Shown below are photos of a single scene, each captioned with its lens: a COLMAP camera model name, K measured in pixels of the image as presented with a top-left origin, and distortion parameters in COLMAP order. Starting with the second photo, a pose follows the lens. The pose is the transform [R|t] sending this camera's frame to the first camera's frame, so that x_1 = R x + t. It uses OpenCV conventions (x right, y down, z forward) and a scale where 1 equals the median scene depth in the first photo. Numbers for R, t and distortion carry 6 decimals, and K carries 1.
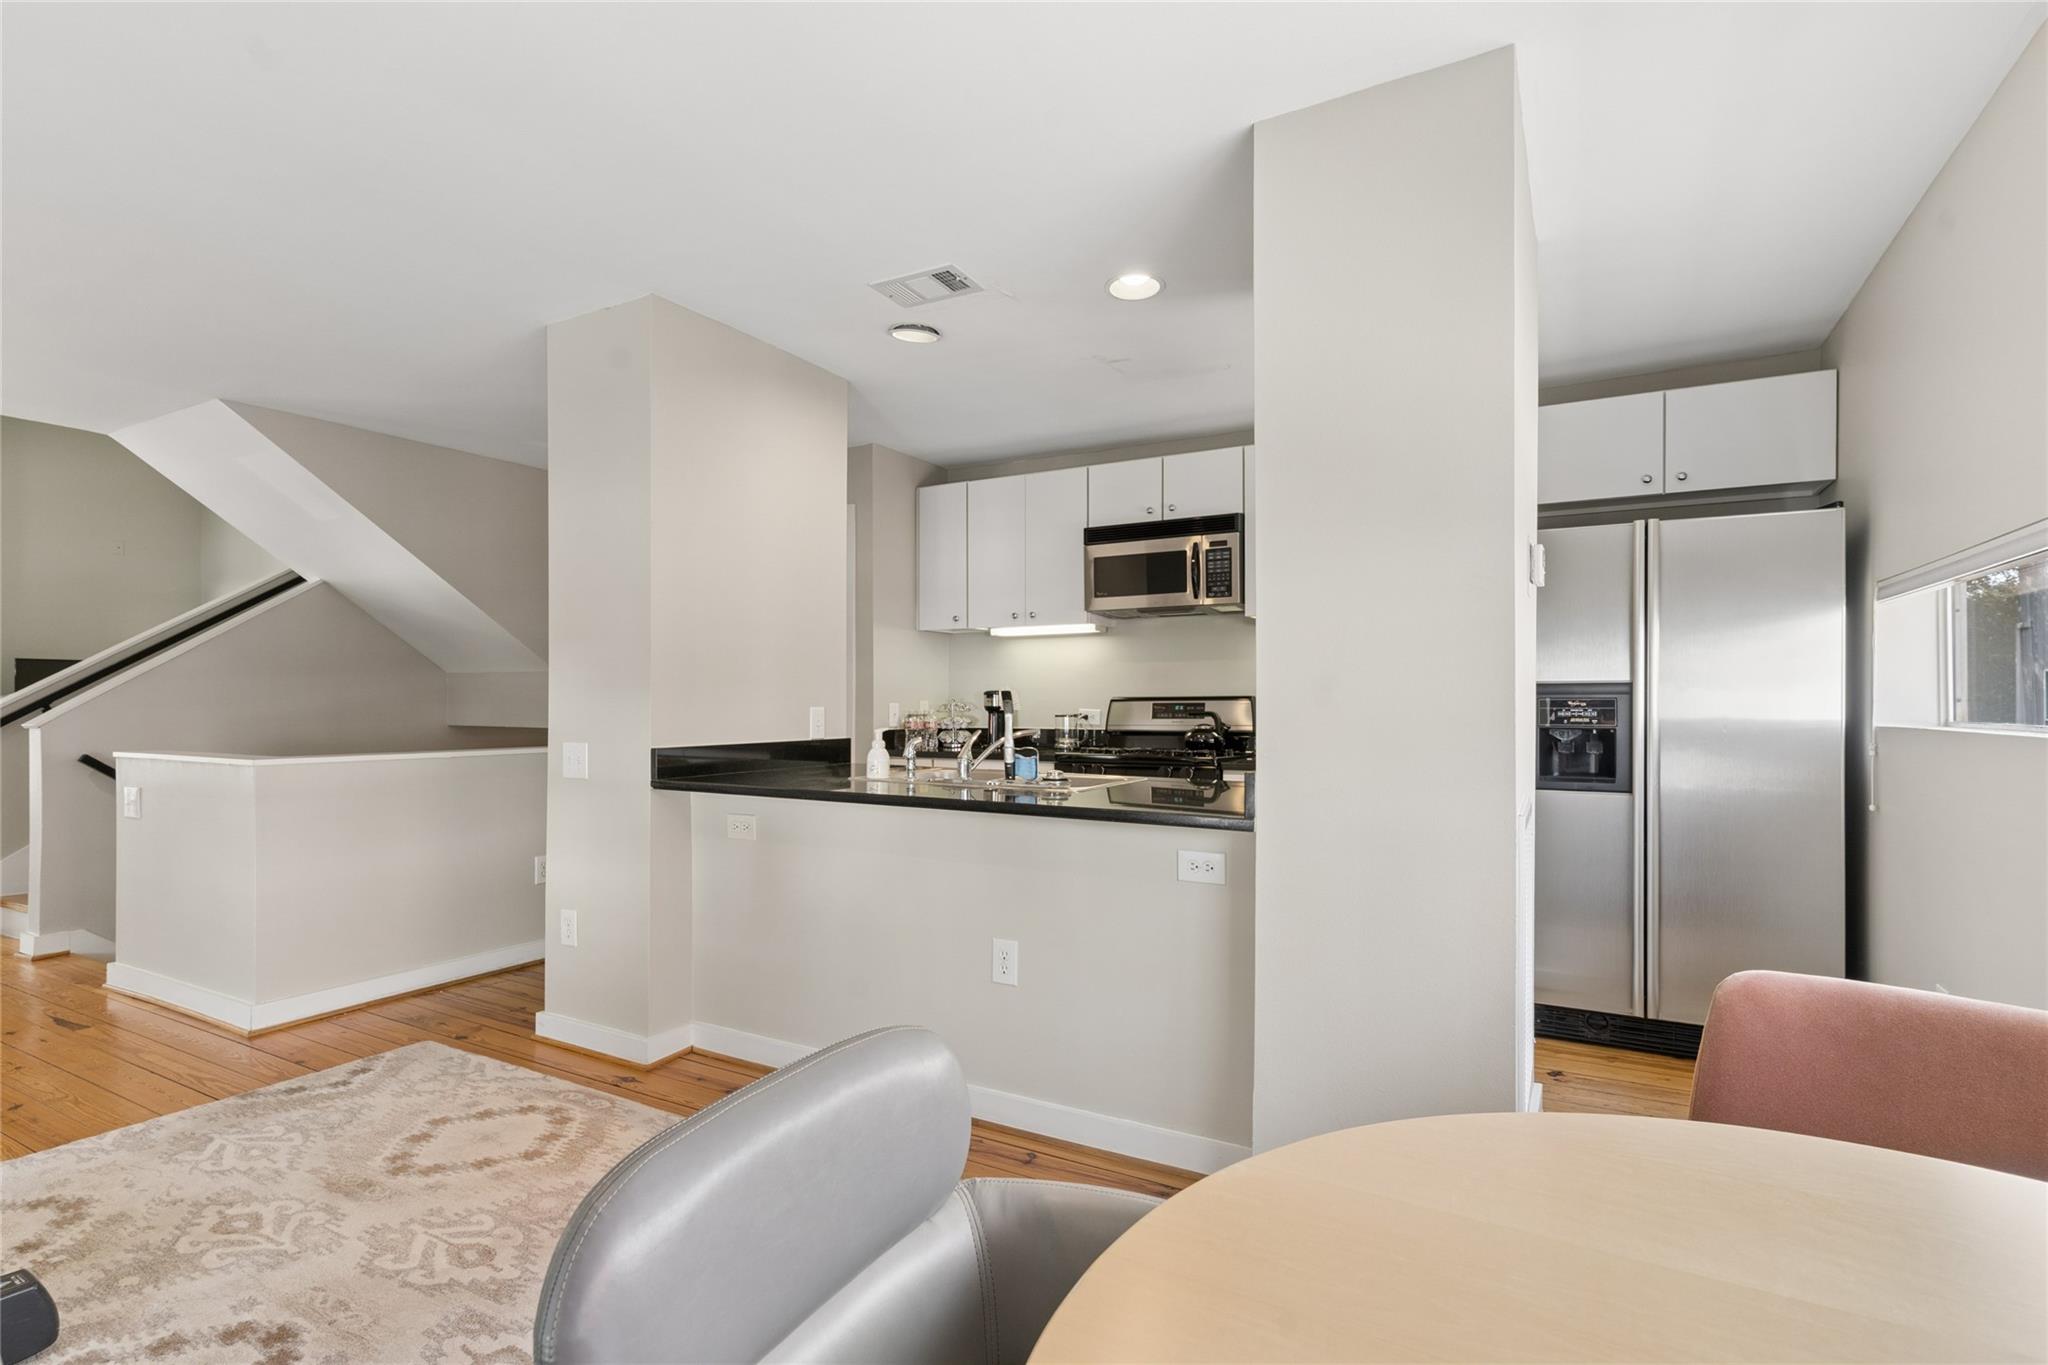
lens RADIAL K [[980.5, 0, 1024.3], [0, 980.5, 696.6], [0, 0, 1]] dist [-0.001368, -0.000269]
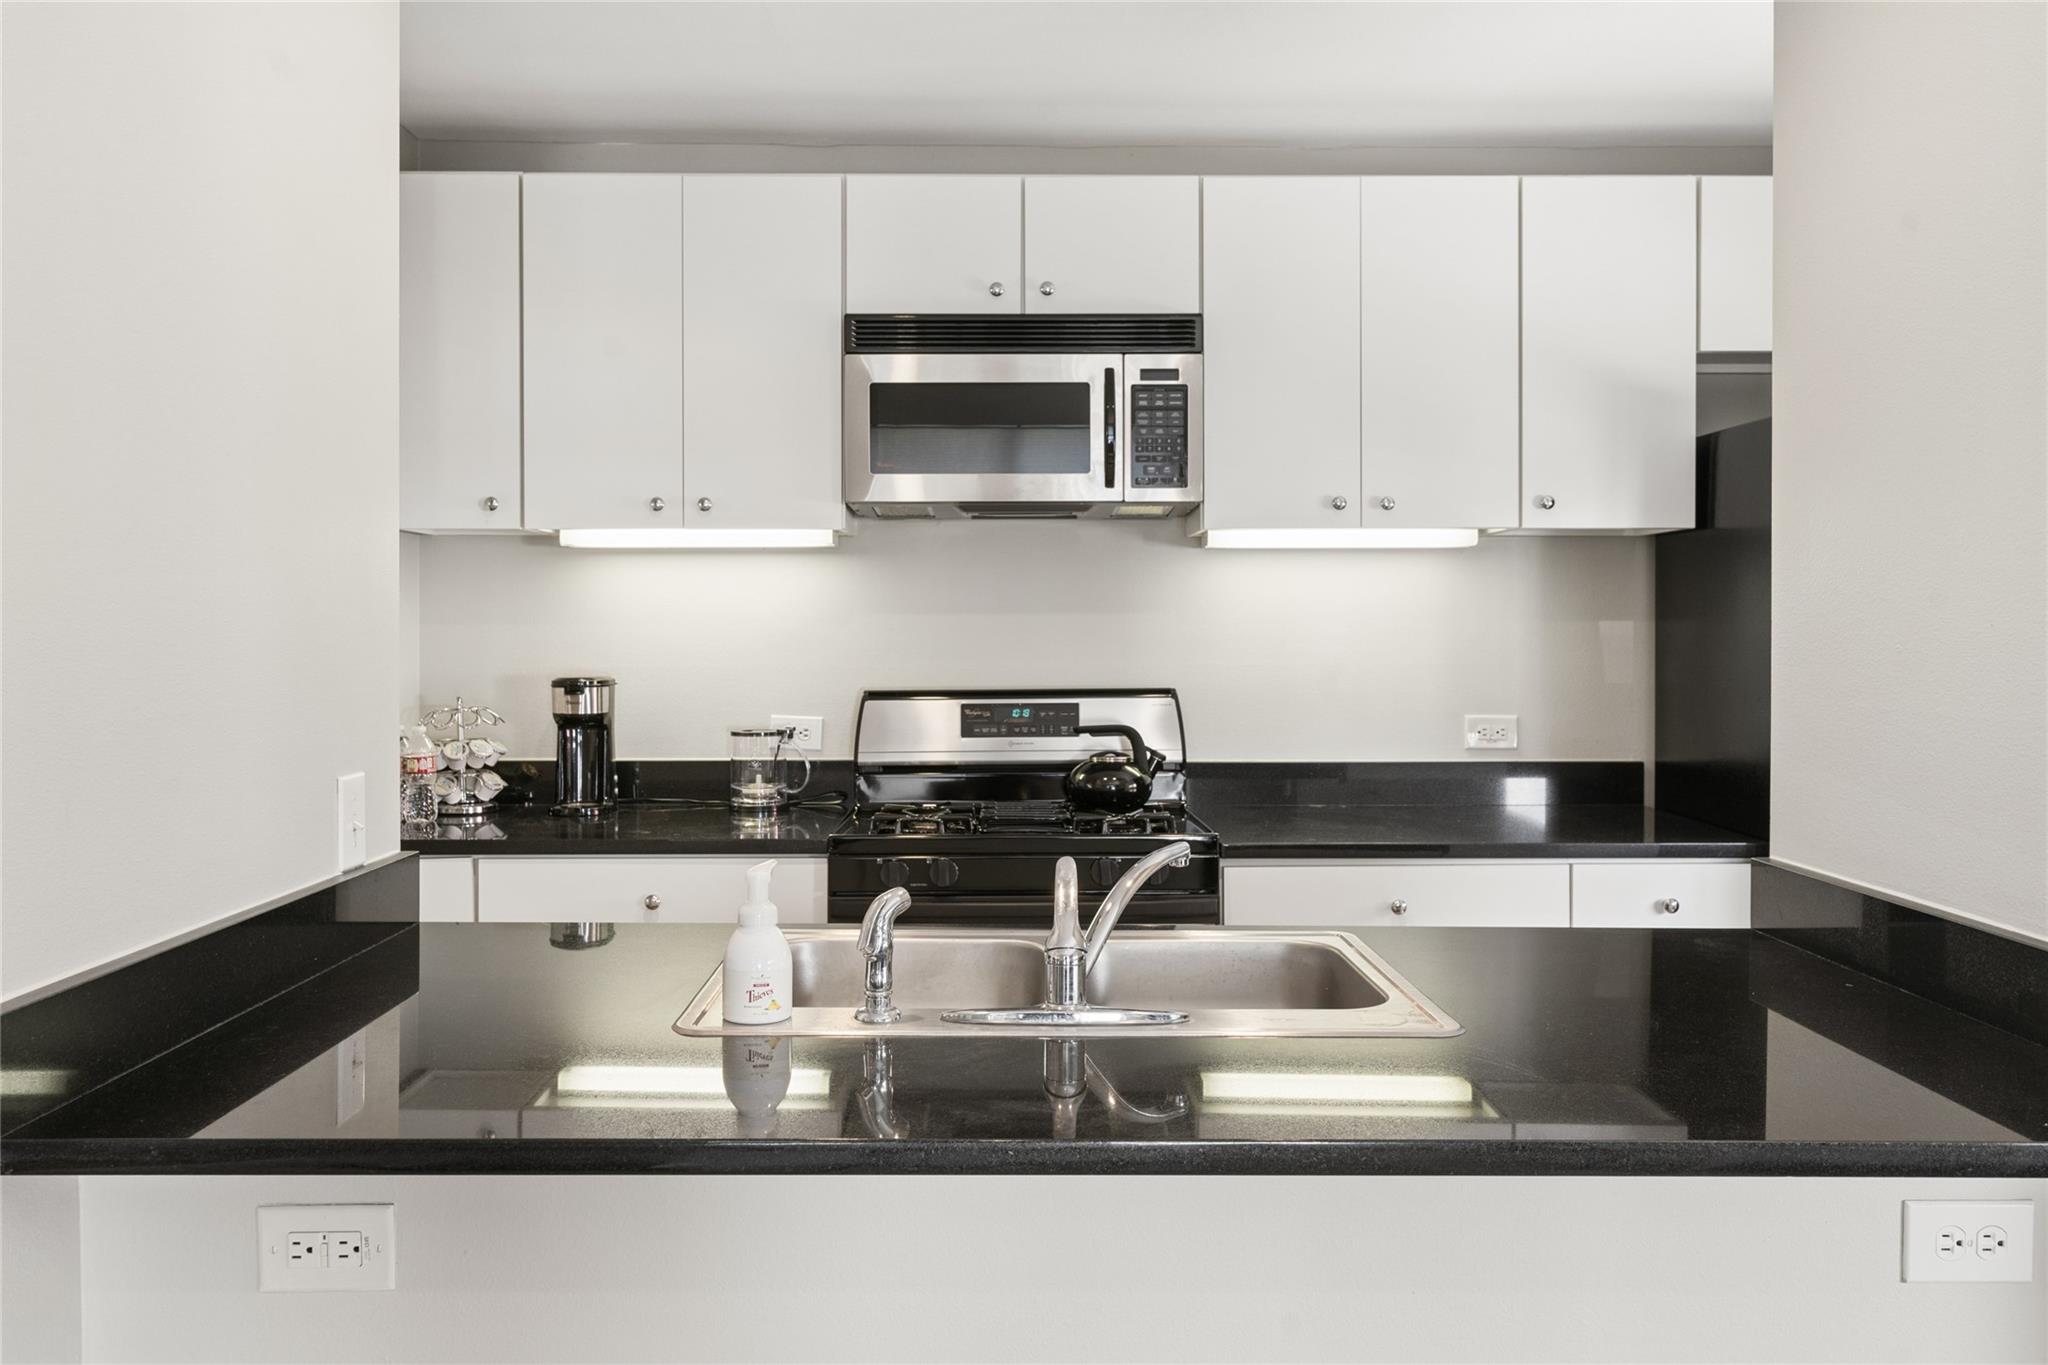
lens RADIAL K [[1705.5, 0, 1022.9], [0, 1705.5, 671.7], [0, 0, 1]] dist [-0.010312, -0.003796]
pose [[0.868784, -0.013055, 0.495019, -0.258648], [-0.003318, 0.999477, 0.032182, -0.036811], [-0.495180, -0.029601, 0.868286, 0.297464]]
